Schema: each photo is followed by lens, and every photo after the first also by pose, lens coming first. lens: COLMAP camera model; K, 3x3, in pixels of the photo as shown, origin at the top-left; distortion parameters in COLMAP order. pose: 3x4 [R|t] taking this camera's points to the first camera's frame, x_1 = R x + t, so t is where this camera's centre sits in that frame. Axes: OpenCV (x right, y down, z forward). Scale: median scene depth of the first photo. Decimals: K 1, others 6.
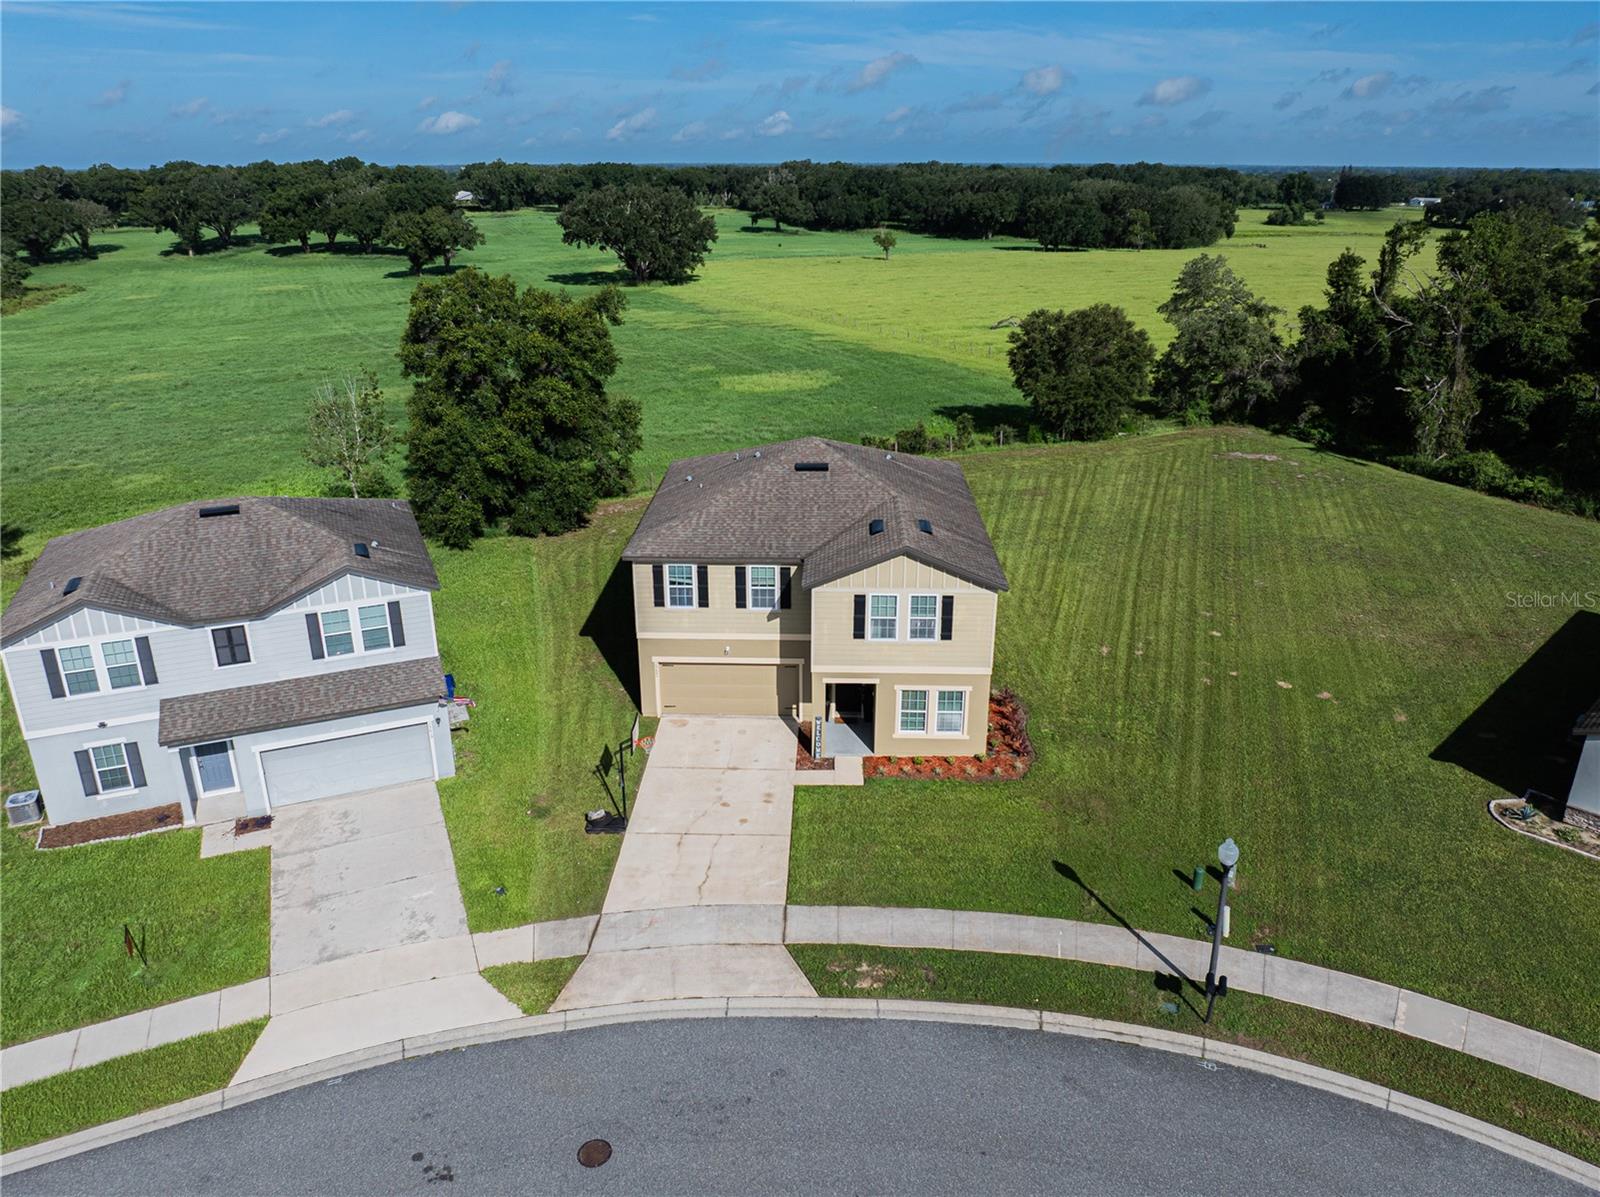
lens RADIAL K [[1130.5, 0, 800.0], [0, 1130.5, 598.5], [0, 0, 1]] dist [-0.030864, 0.000776]
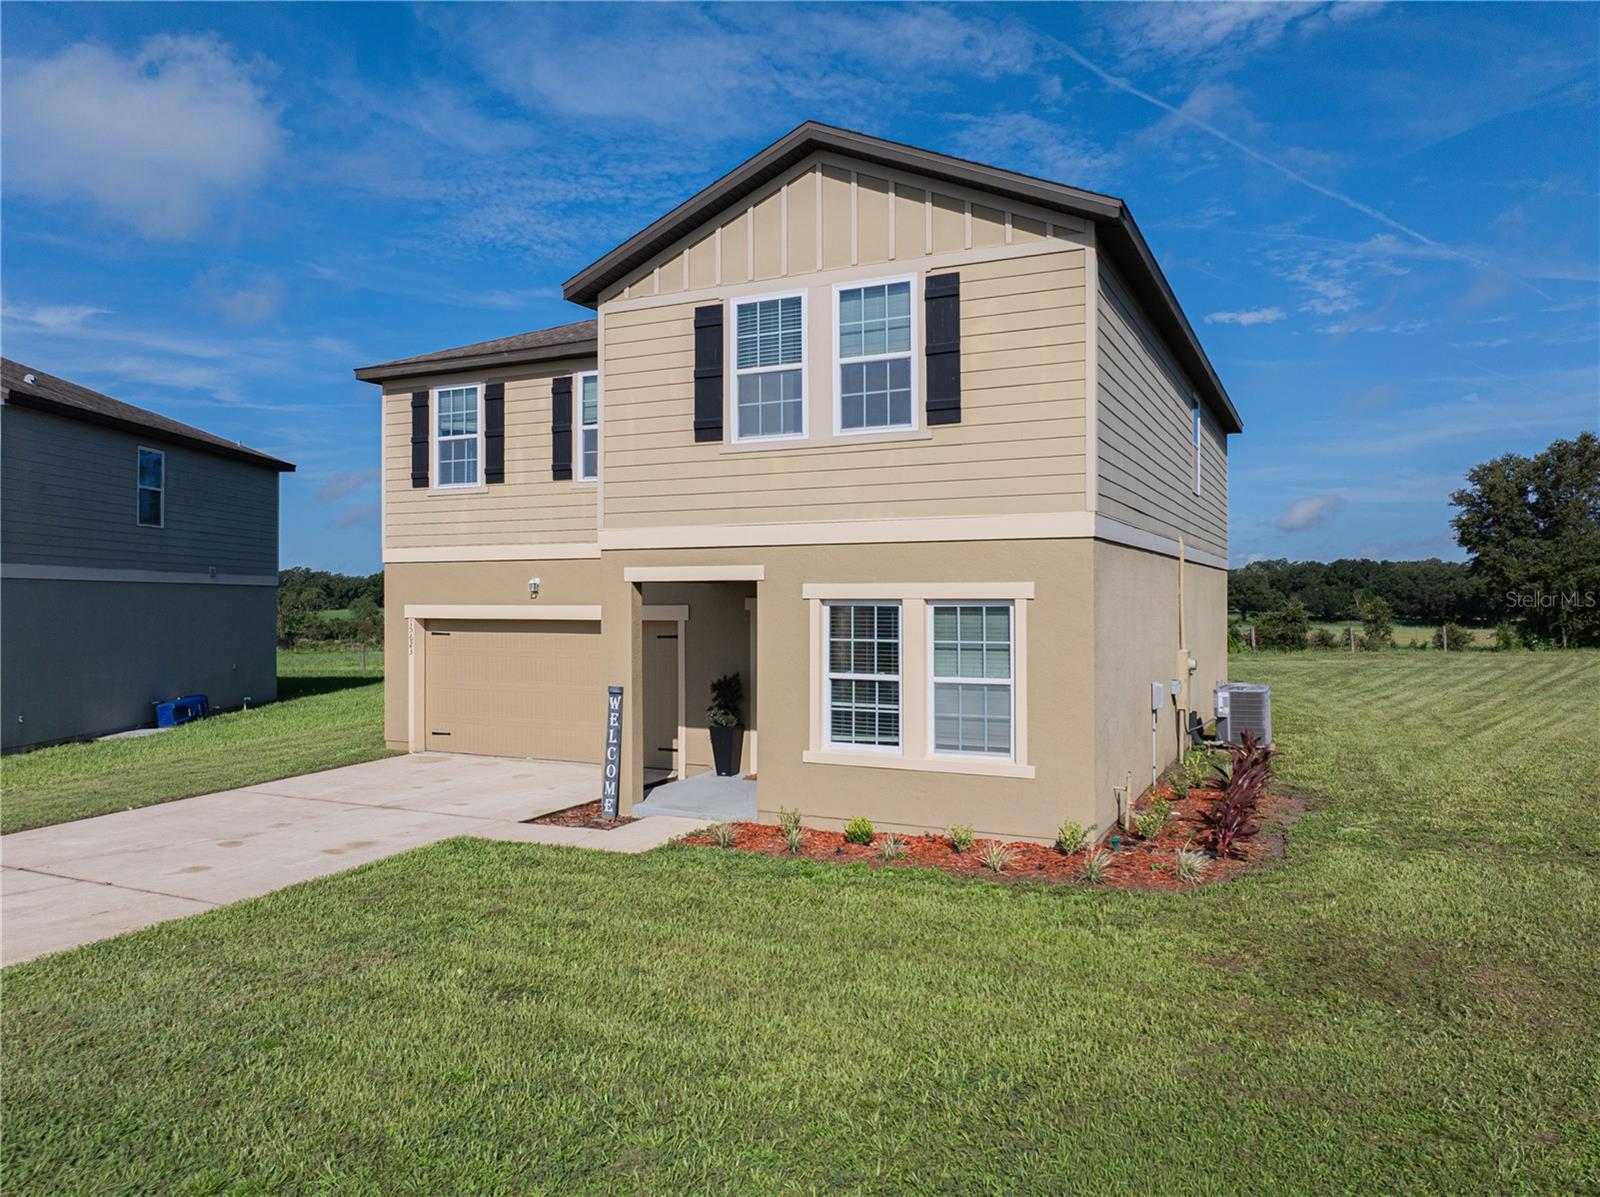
lens RADIAL K [[1119.6, 0, 800.0], [0, 1119.6, 598.5], [0, 0, 1]] dist [-0.032110, -0.004602]
pose [[0.912691, -0.004257, -0.408628, 0.207712], [-0.145944, 0.930606, -0.335669, 0.183028], [0.381700, 0.365999, 0.848734, 0.691126]]
